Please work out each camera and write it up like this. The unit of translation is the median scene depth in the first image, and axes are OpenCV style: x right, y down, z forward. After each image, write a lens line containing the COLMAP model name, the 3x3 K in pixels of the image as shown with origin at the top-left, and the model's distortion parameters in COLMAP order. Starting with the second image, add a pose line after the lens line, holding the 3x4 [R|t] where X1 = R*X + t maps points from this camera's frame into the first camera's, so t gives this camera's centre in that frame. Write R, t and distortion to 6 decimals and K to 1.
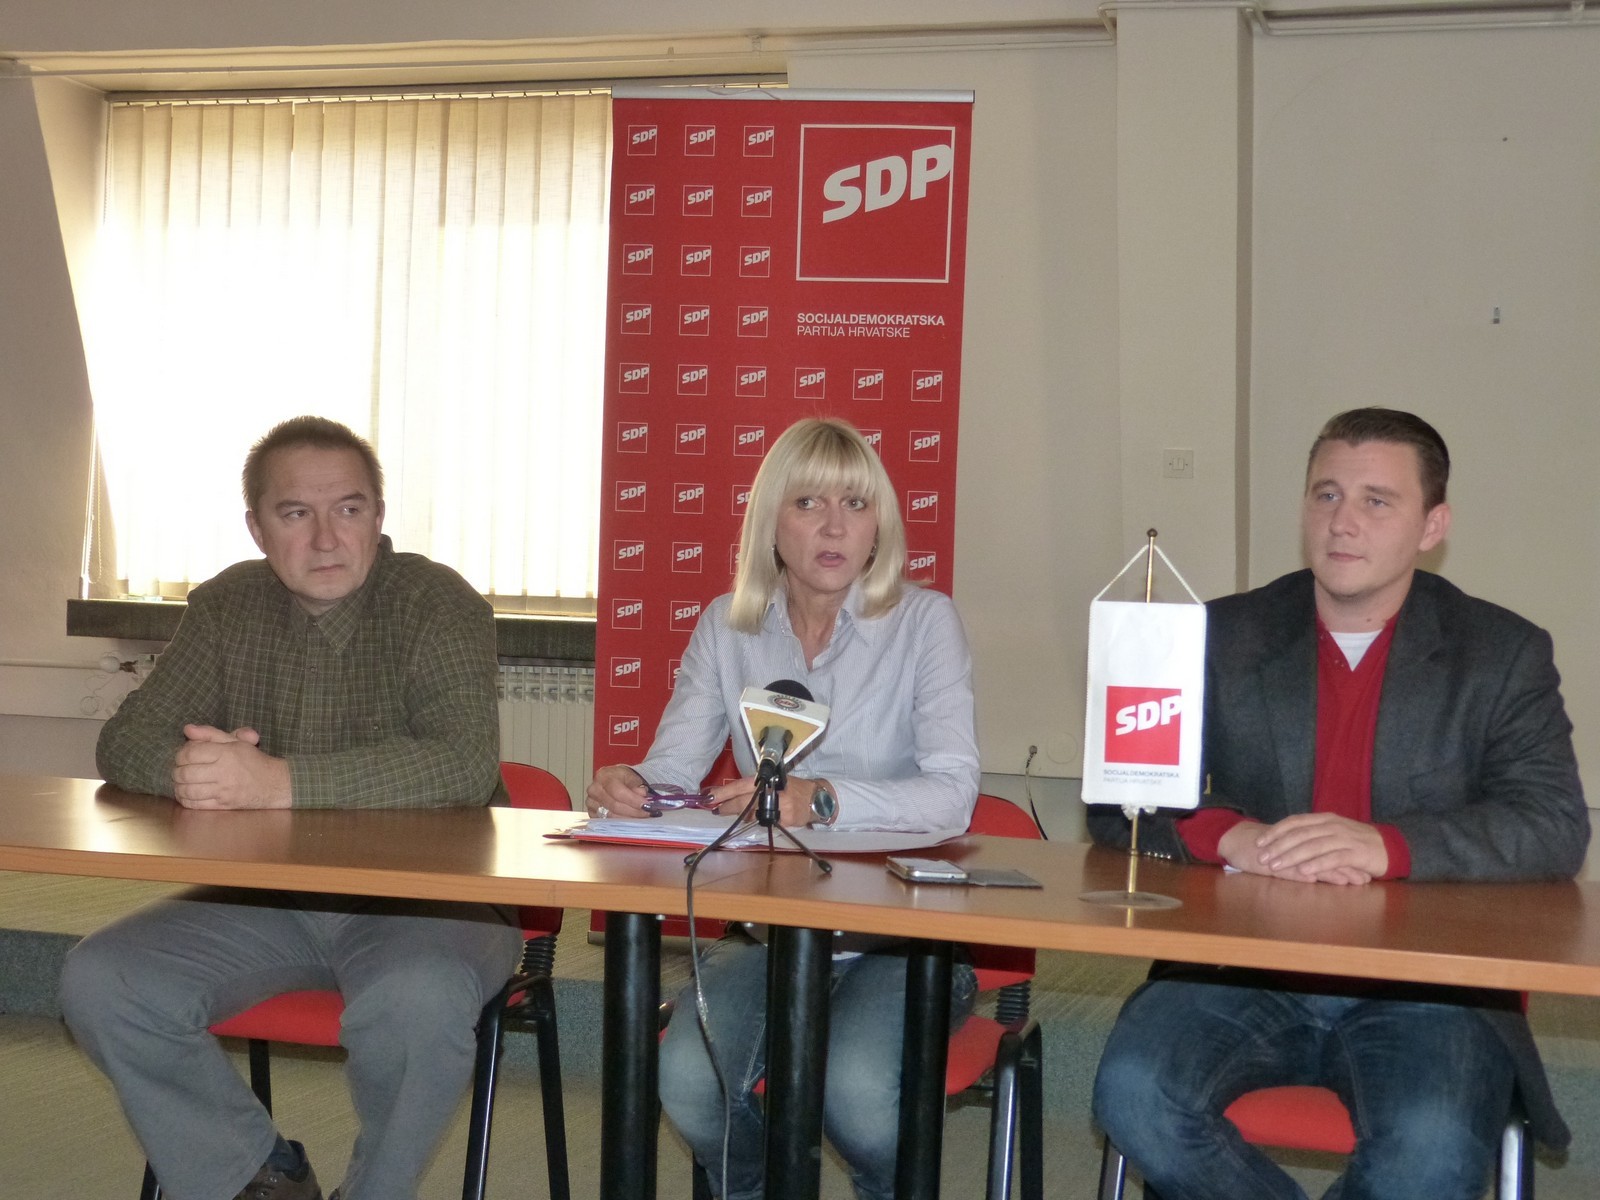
lens RADIAL K [[2248.8, 0, 800.0], [0, 2248.8, 600.0], [0, 0, 1]] dist [-0.094096, -0.011113]
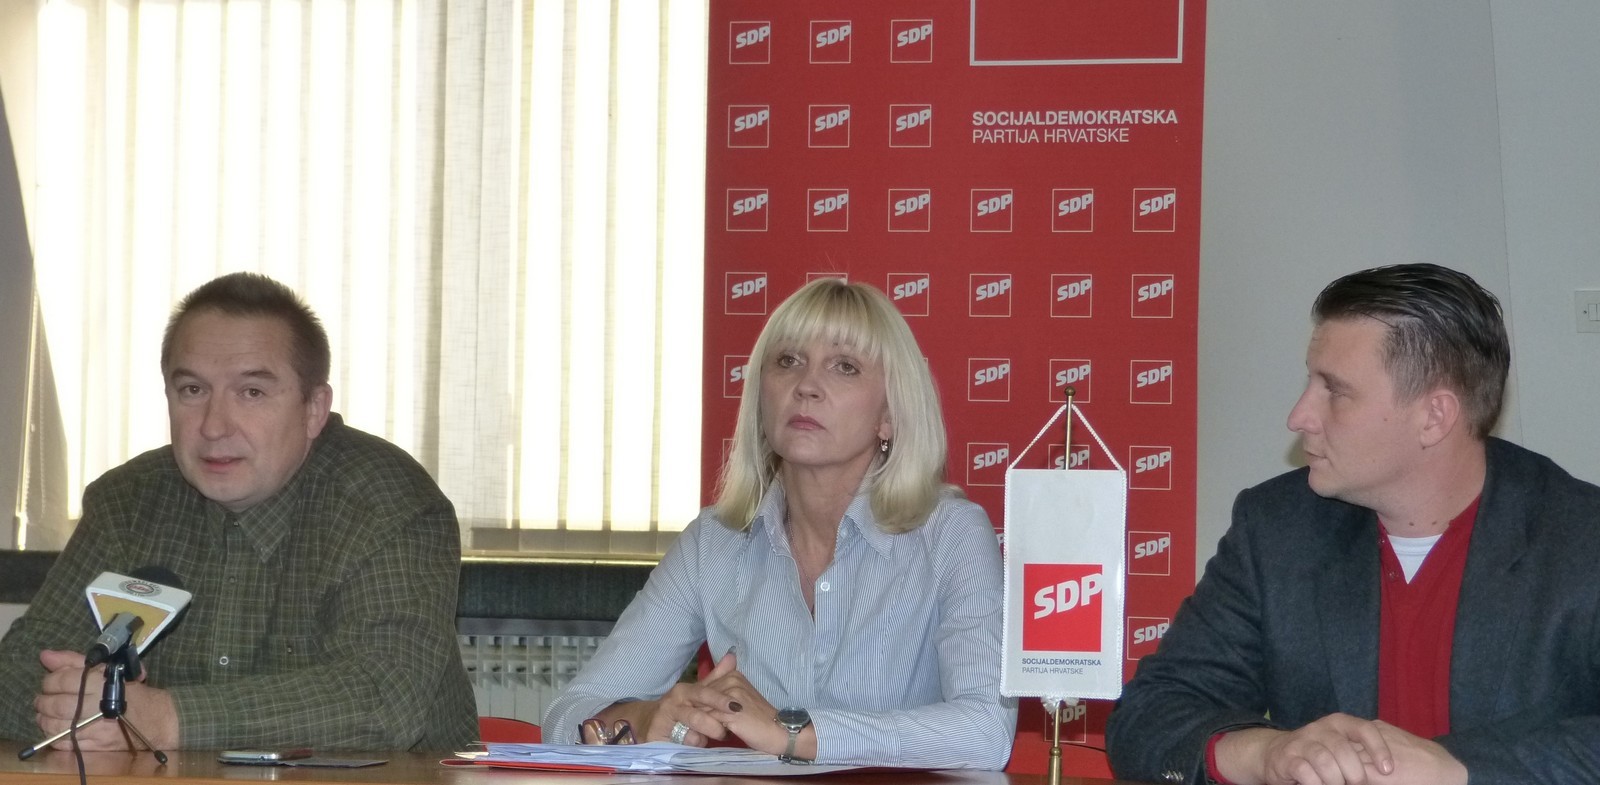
lens RADIAL K [[4298.6, 0, 800.0], [0, 4298.6, 392.5], [0, 0, 1]] dist [0.042795, 0.205215]
pose [[0.988057, -0.019579, -0.152843, 0.197841], [0.012312, 0.998755, -0.048347, 0.032889], [0.153599, 0.045888, 0.987067, -0.445447]]
